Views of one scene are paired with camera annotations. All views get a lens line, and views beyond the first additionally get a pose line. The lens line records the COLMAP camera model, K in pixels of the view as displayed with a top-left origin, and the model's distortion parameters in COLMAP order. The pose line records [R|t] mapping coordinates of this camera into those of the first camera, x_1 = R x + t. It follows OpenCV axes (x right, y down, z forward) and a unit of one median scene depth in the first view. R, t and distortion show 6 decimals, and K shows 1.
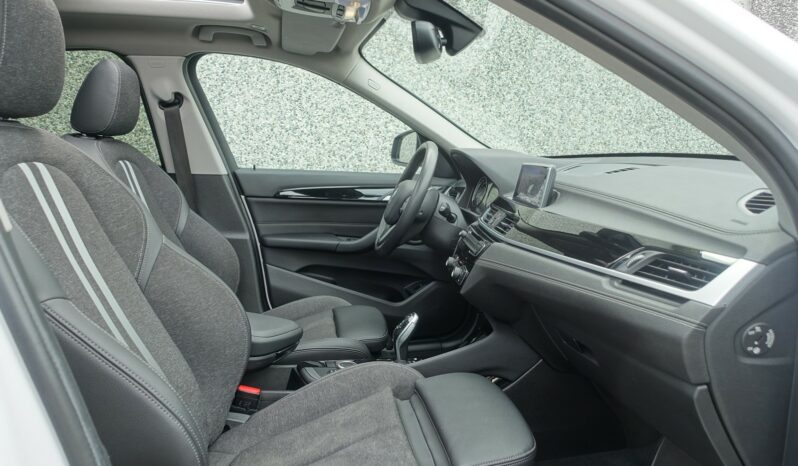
lens RADIAL K [[540.4, 0, 399.0], [0, 540.4, 233.0], [0, 0, 1]] dist [-0.009232, -0.002203]
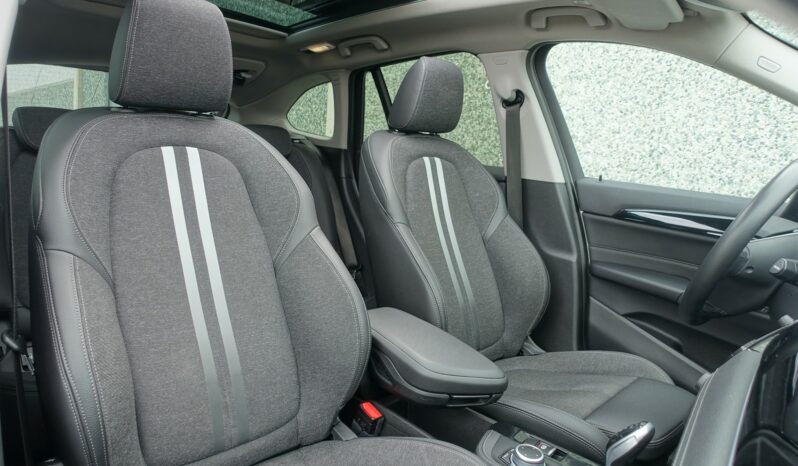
lens RADIAL K [[540.4, 0, 399.0], [0, 540.4, 233.0], [0, 0, 1]] dist [-0.009232, -0.002203]
pose [[0.589968, 0.156706, -0.792074, 0.136506], [-0.178314, 0.982051, 0.061477, -0.022198], [0.787491, 0.104968, 0.607322, 0.168958]]
